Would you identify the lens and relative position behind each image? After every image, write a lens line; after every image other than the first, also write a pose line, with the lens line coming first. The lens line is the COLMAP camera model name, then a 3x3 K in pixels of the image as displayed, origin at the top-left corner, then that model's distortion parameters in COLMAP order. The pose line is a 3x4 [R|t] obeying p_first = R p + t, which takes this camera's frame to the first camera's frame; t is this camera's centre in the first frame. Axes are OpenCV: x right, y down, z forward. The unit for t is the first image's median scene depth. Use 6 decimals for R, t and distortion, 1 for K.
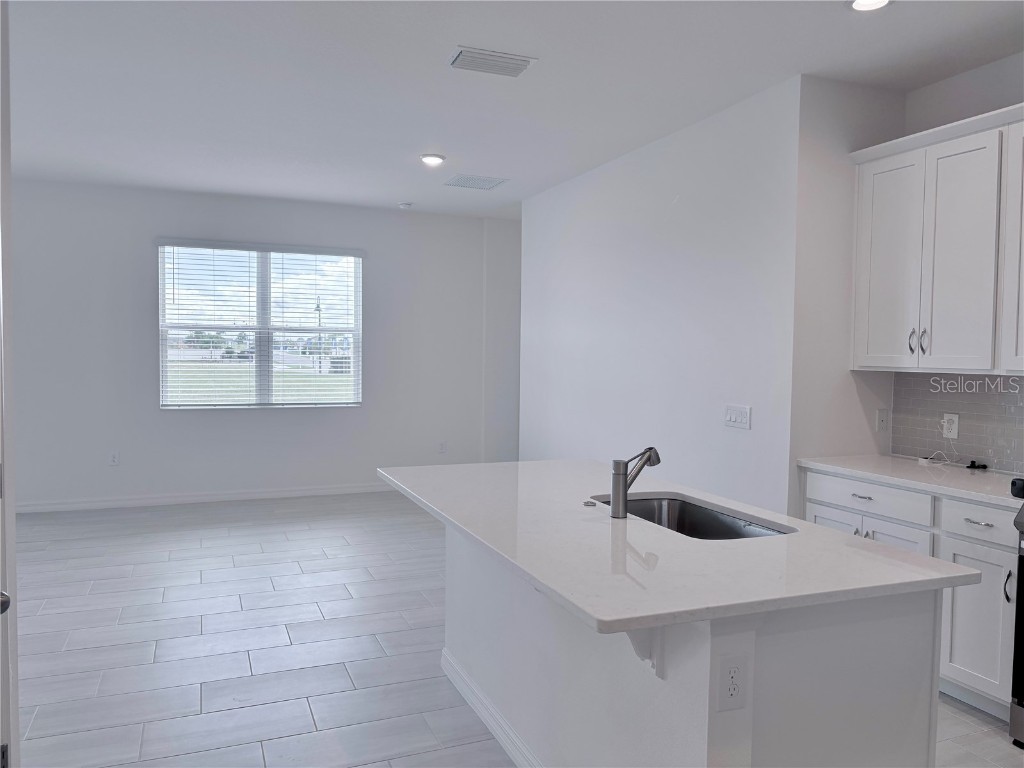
lens RADIAL K [[780.9, 0, 512.0], [0, 780.9, 384.0], [0, 0, 1]] dist [0.032750, -0.006631]
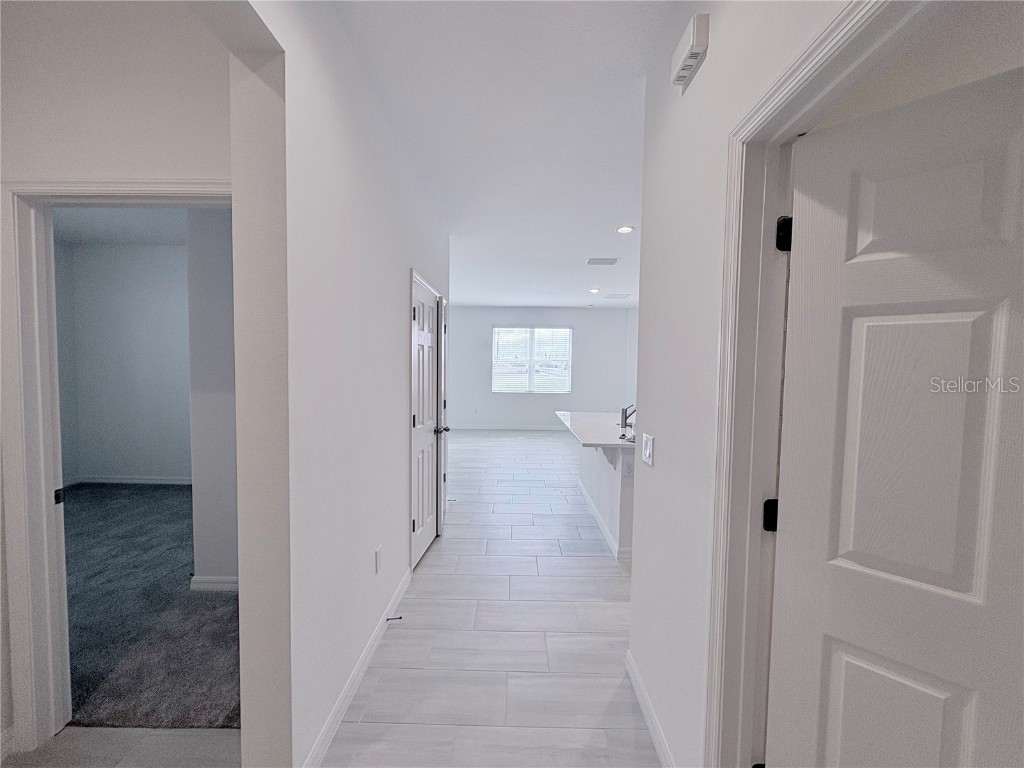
lens RADIAL K [[409.9, 0, 514.0], [0, 409.9, 385.1], [0, 0, 1]] dist [0.001205, 0.000186]
pose [[0.925326, 0.014944, -0.378878, 0.222206], [-0.013563, 0.999888, 0.006315, -0.000169], [0.378930, -0.000705, 0.925425, -0.380515]]
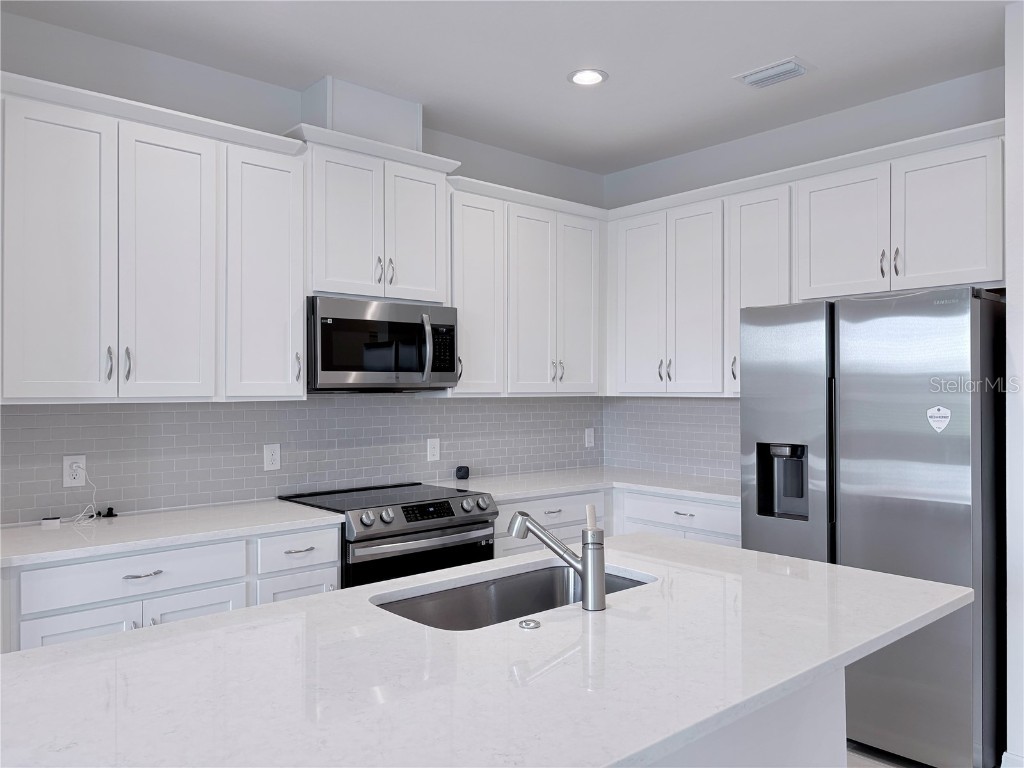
lens RADIAL K [[780.9, 0, 512.0], [0, 780.9, 384.0], [0, 0, 1]] dist [0.032750, -0.006631]
pose [[-0.344728, -0.005177, 0.938688, -0.332703], [0.035412, 0.999201, 0.018516, -0.032691], [-0.938034, 0.039624, -0.344270, 0.853058]]
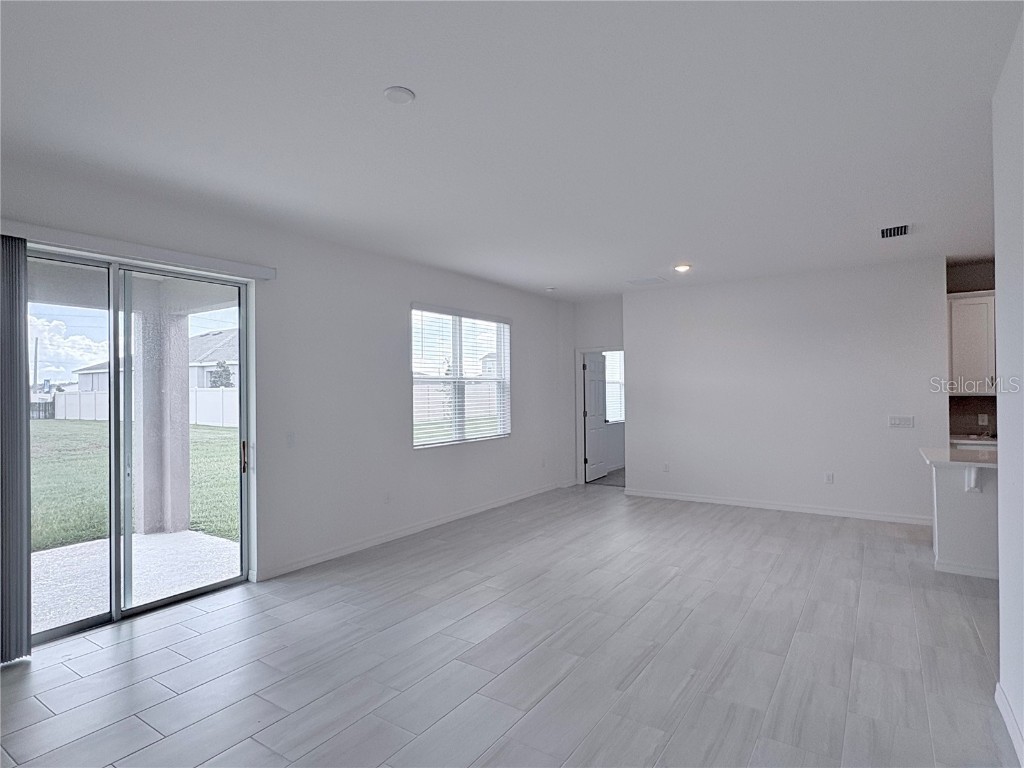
lens RADIAL K [[537.8, 0, 516.1], [0, 537.8, 388.4], [0, 0, 1]] dist [-0.000138, 0.000284]
pose [[0.827763, -0.016403, 0.560838, -1.380376], [0.043850, 0.998406, -0.035519, -0.038832], [-0.559362, 0.053995, 0.827163, 0.473021]]
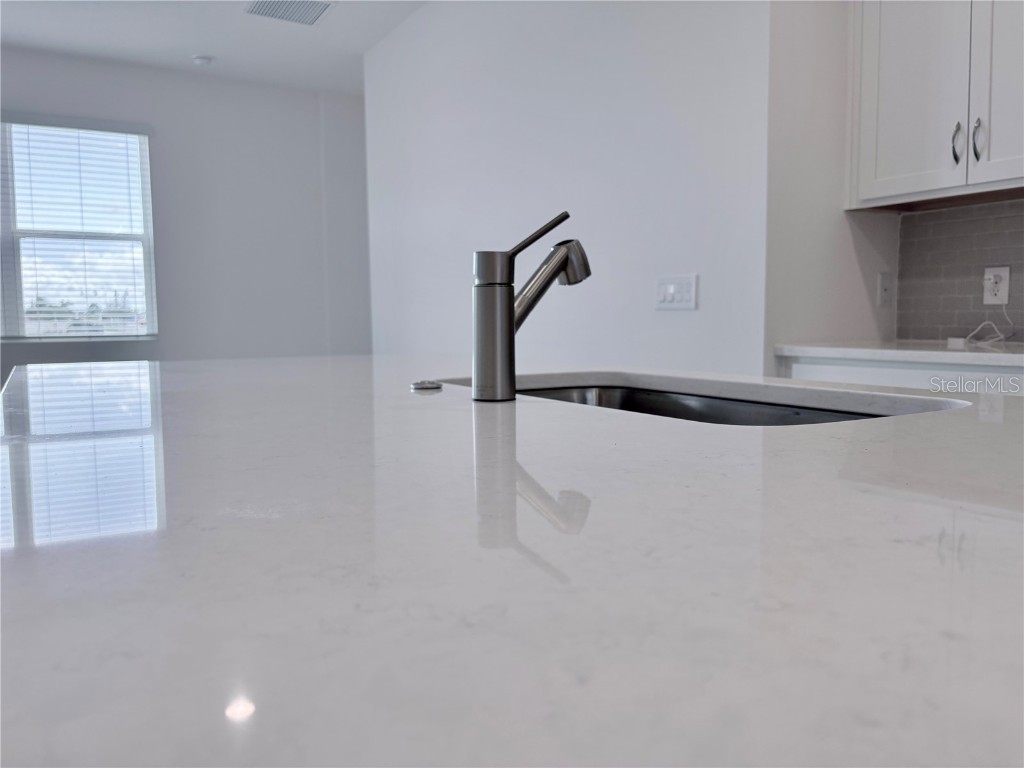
lens RADIAL K [[797.4, 0, 506.9], [0, 797.4, 378.1], [0, 0, 1]] dist [0.008026, -0.003411]
pose [[0.989350, -0.031596, 0.142088, 0.056371], [0.026641, 0.998973, 0.036642, 0.094008], [-0.143100, -0.032466, 0.989176, 0.395889]]
